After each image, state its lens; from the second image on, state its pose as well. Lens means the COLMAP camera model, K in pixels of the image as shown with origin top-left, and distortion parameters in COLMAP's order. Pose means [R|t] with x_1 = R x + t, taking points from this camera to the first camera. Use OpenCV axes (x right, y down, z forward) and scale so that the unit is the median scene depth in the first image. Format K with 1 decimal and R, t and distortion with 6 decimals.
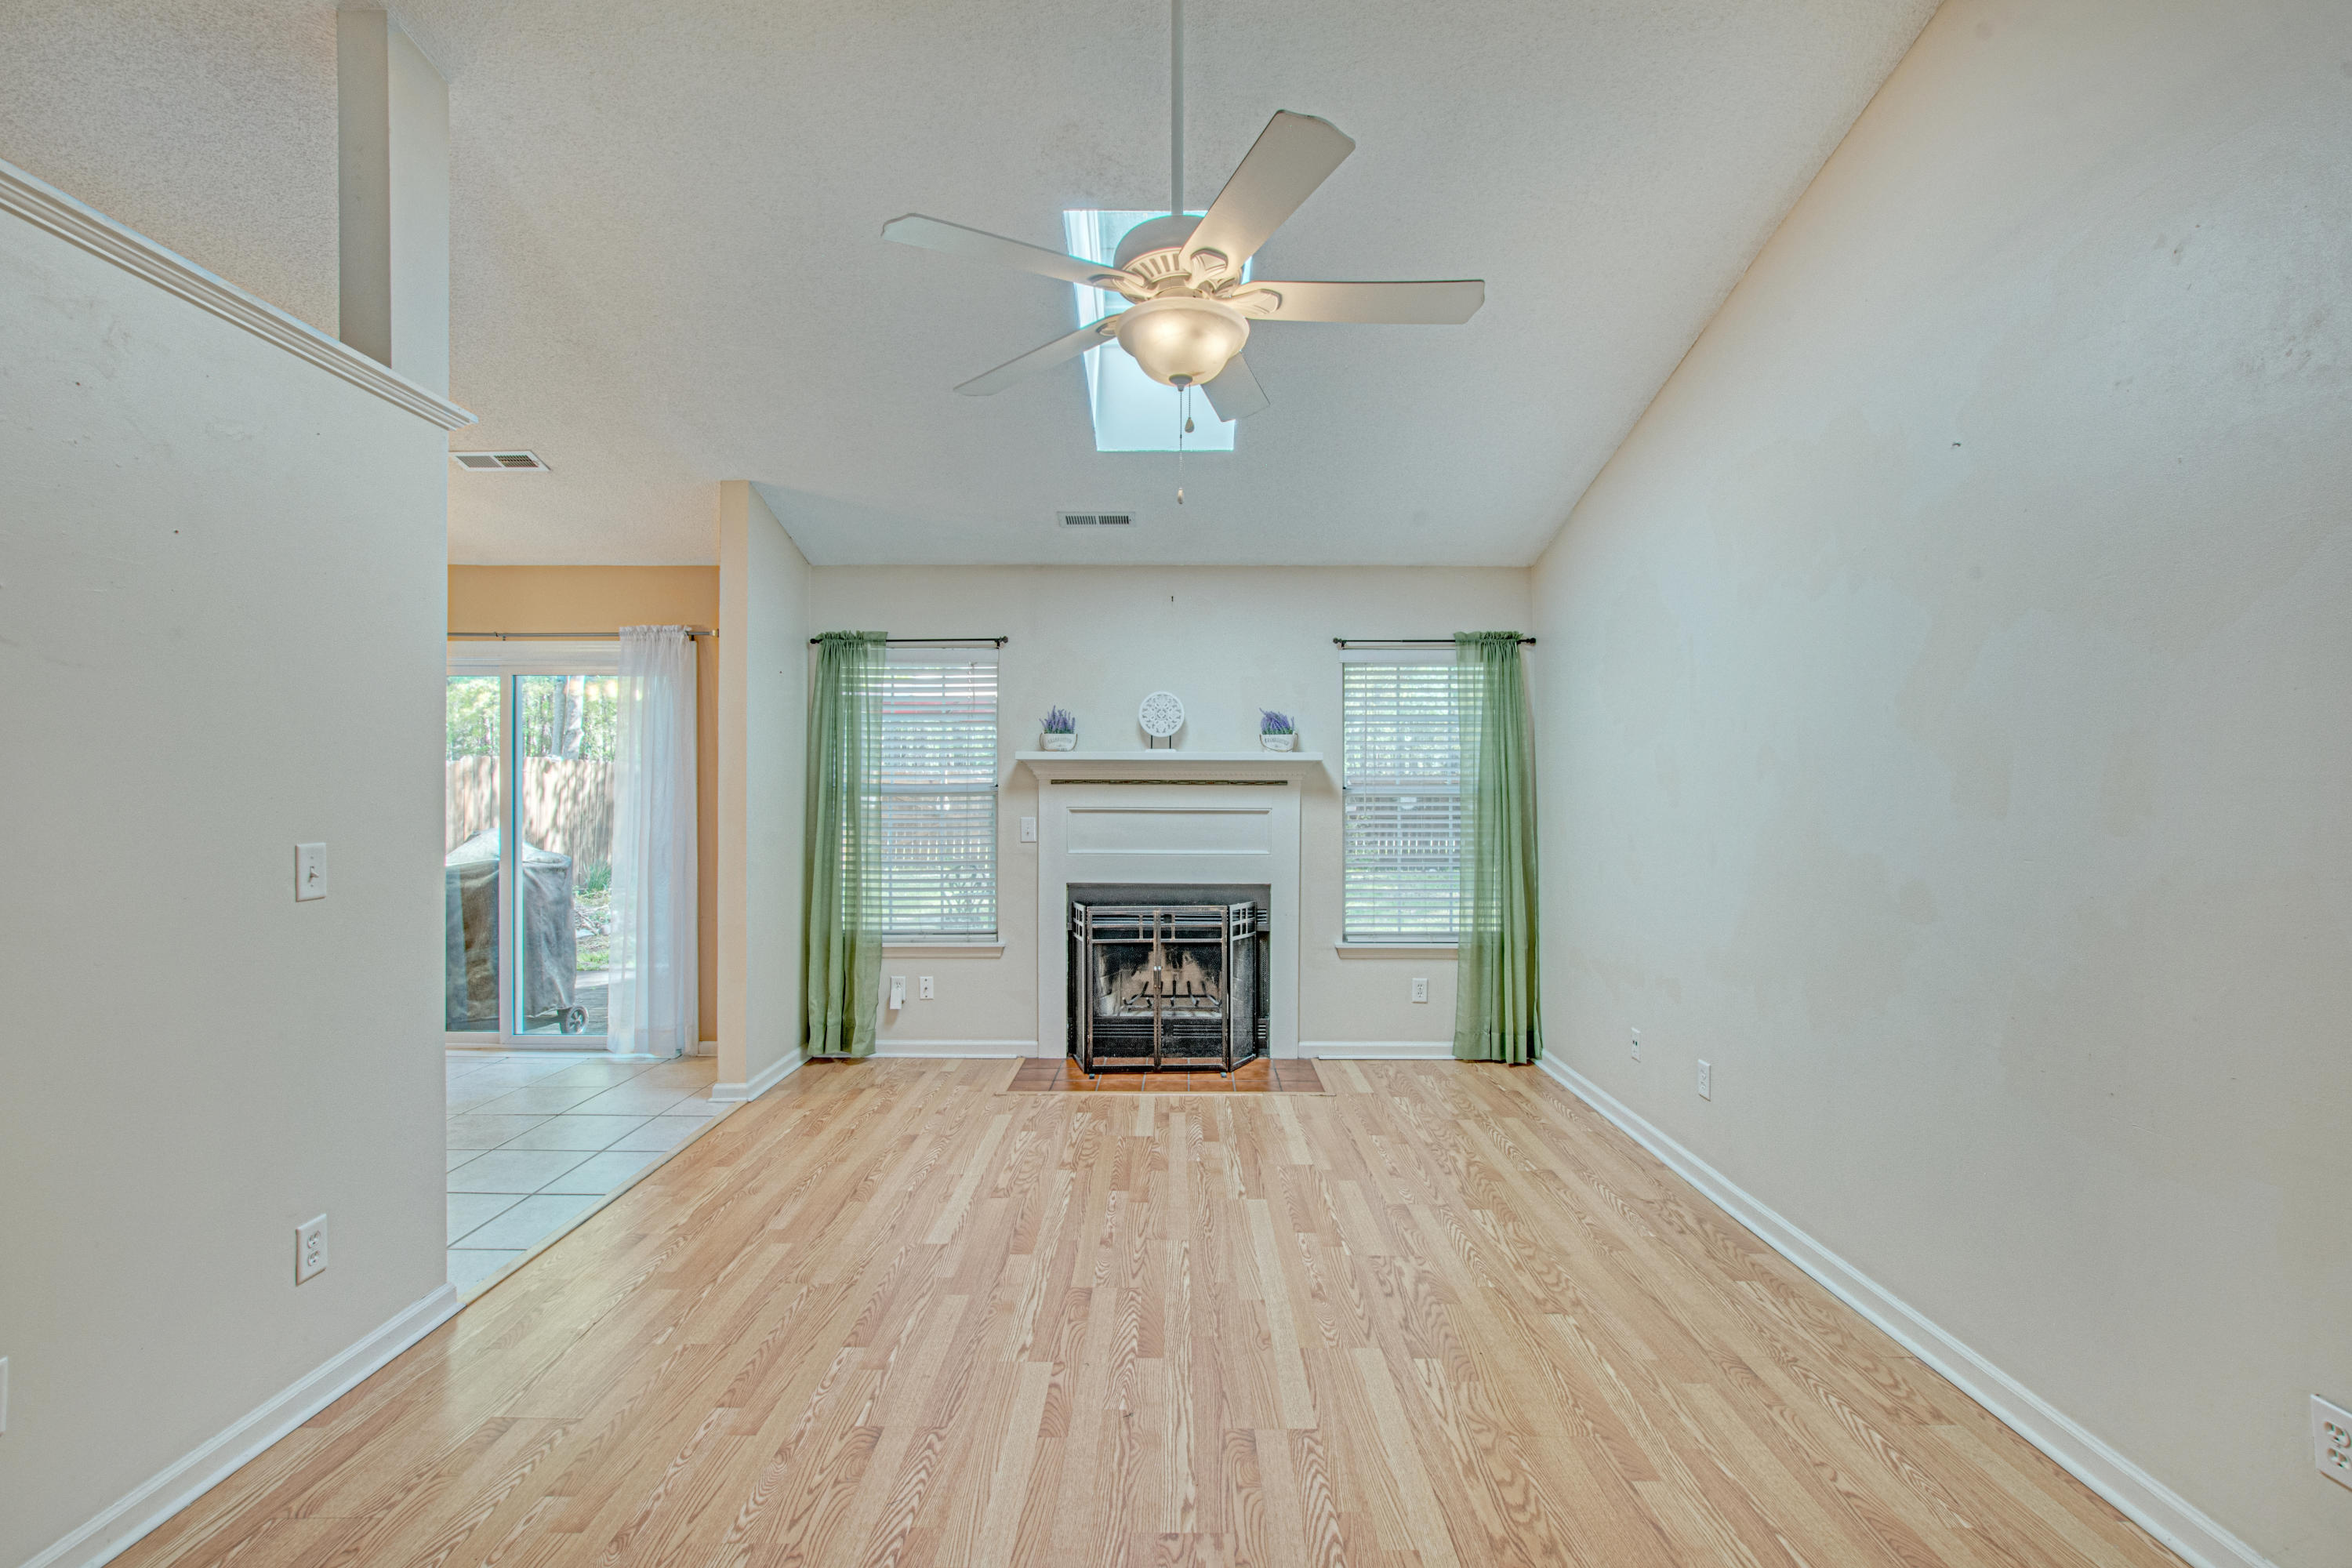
lens RADIAL K [[1023.6, 0, 1177.1], [0, 1023.6, 800.7], [0, 0, 1]] dist [-0.016735, 0.000437]
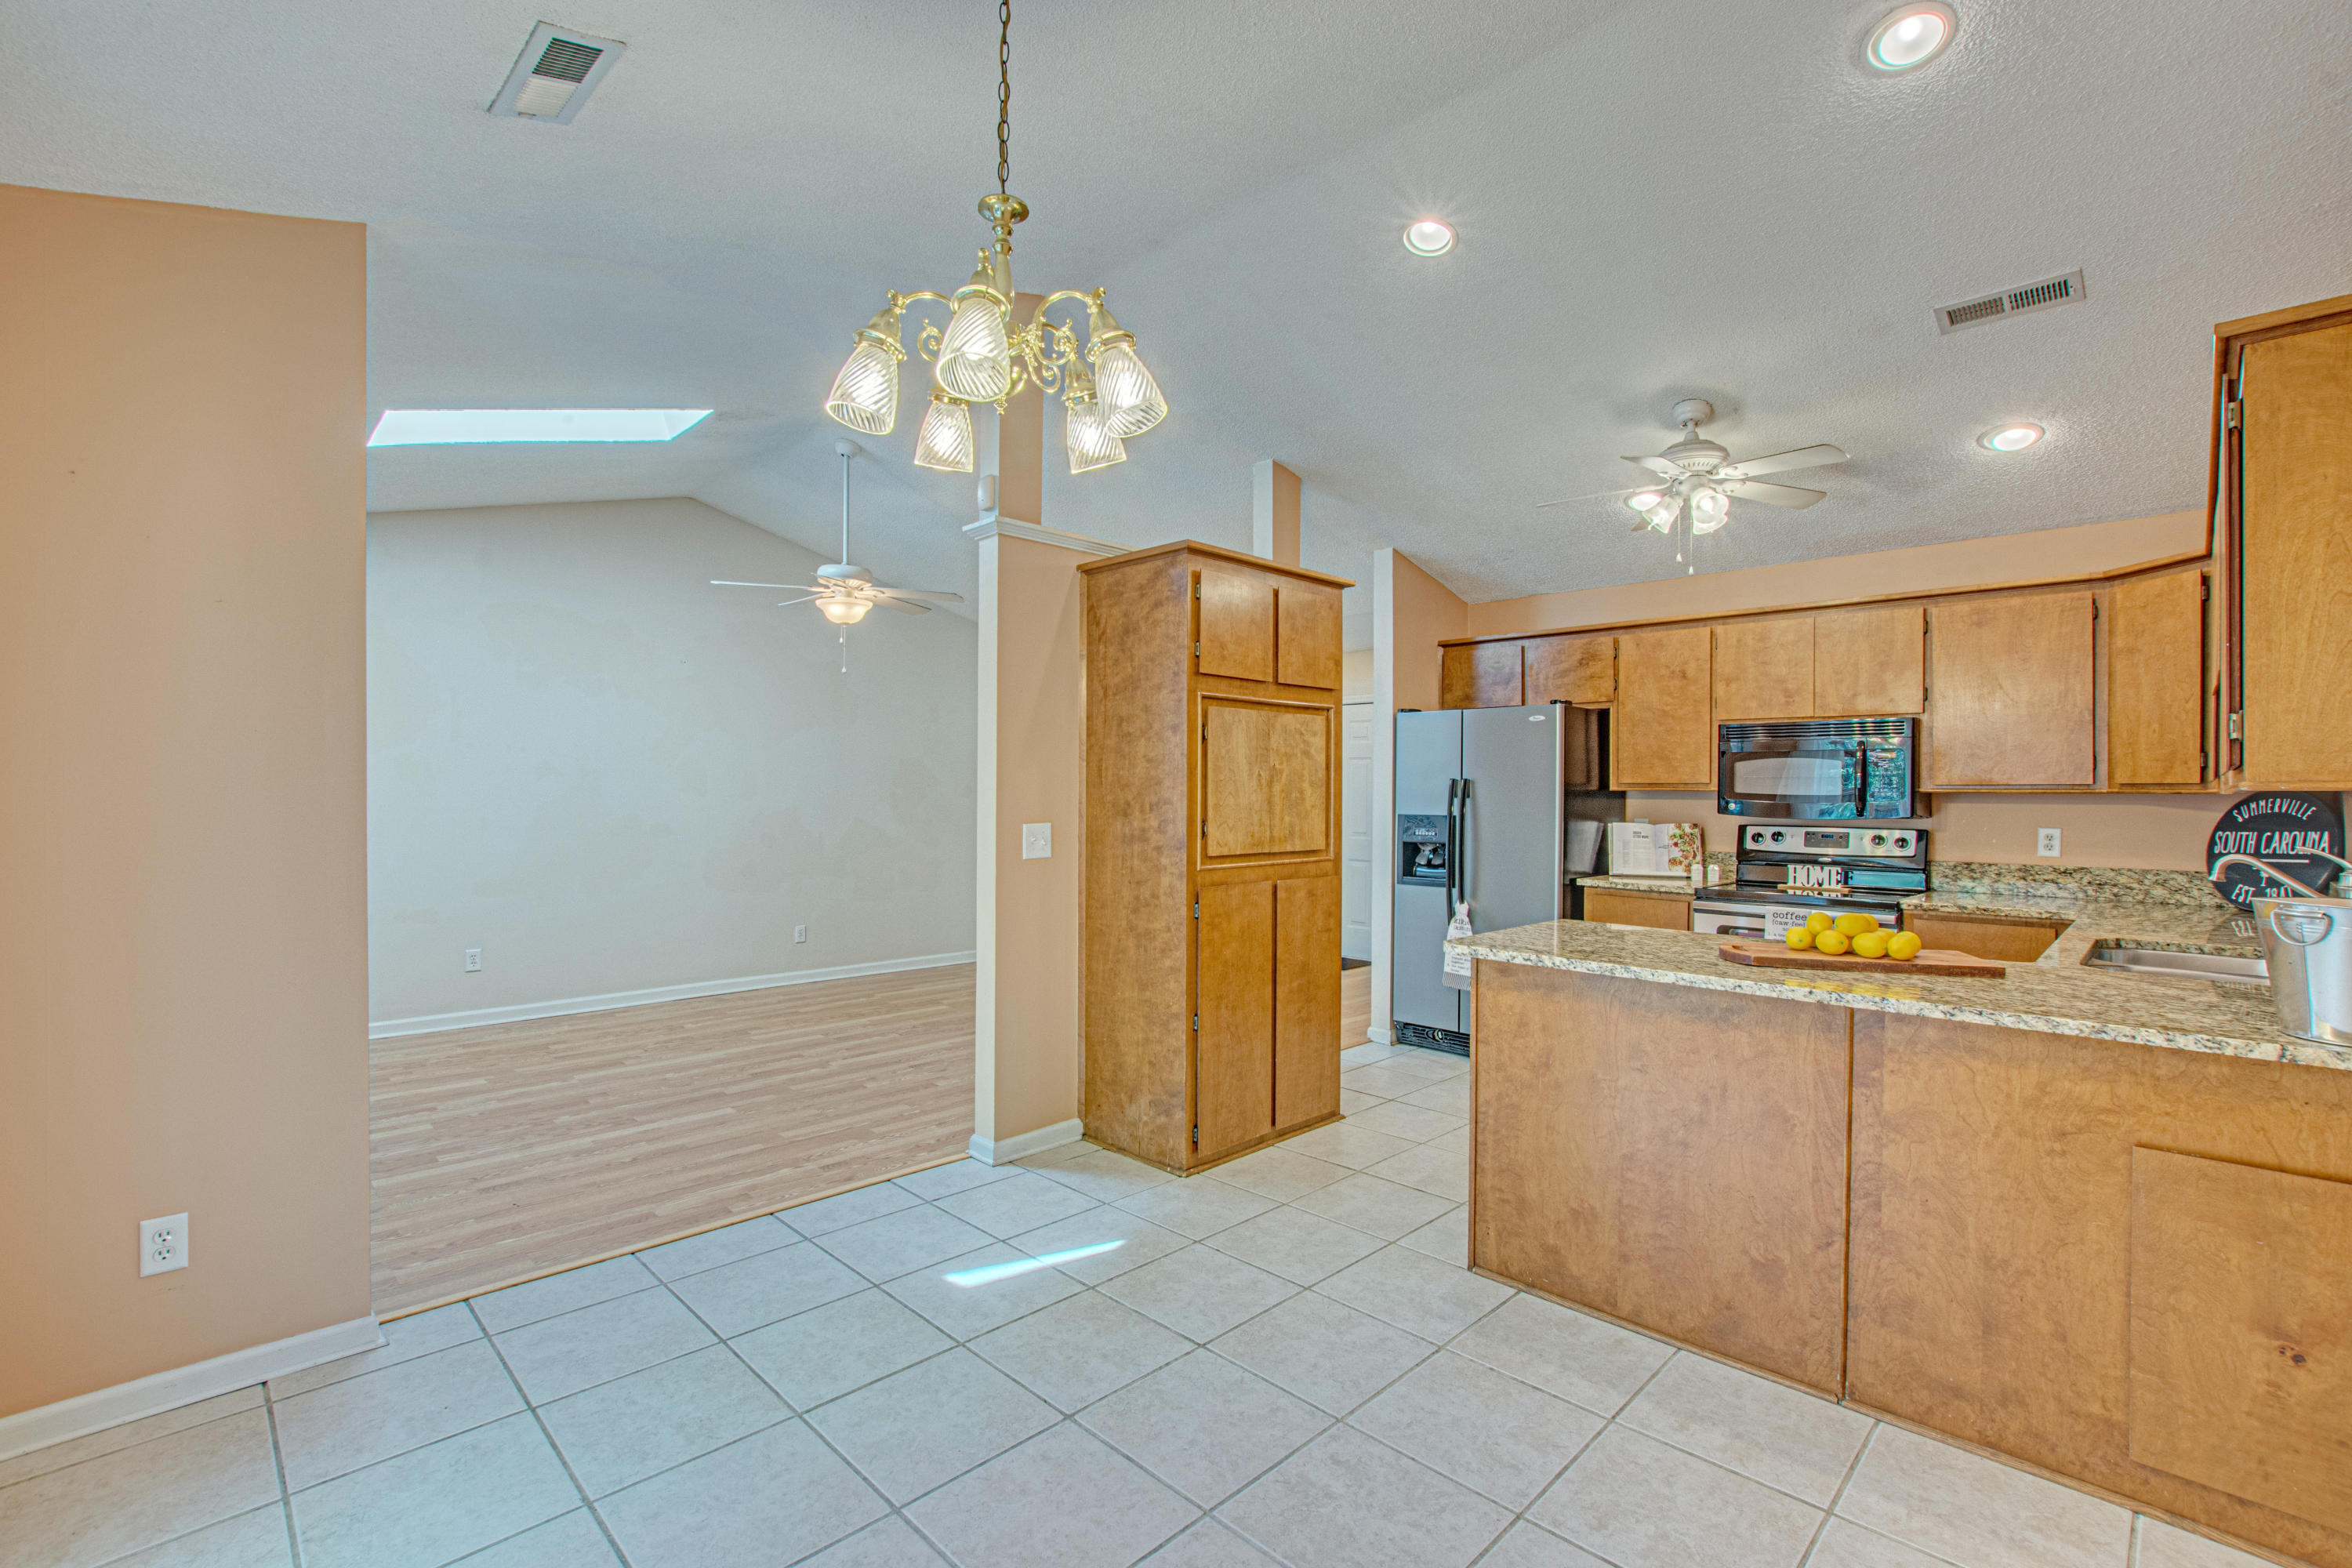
lens RADIAL K [[1044.9, 0, 1181.6], [0, 1044.9, 792.0], [0, 0, 1]] dist [-0.022719, 0.000469]
pose [[-0.711572, -0.006853, 0.702579, -1.025039], [-0.003614, 0.999975, 0.006094, -0.010211], [-0.702604, 0.001797, -0.711579, 0.963242]]
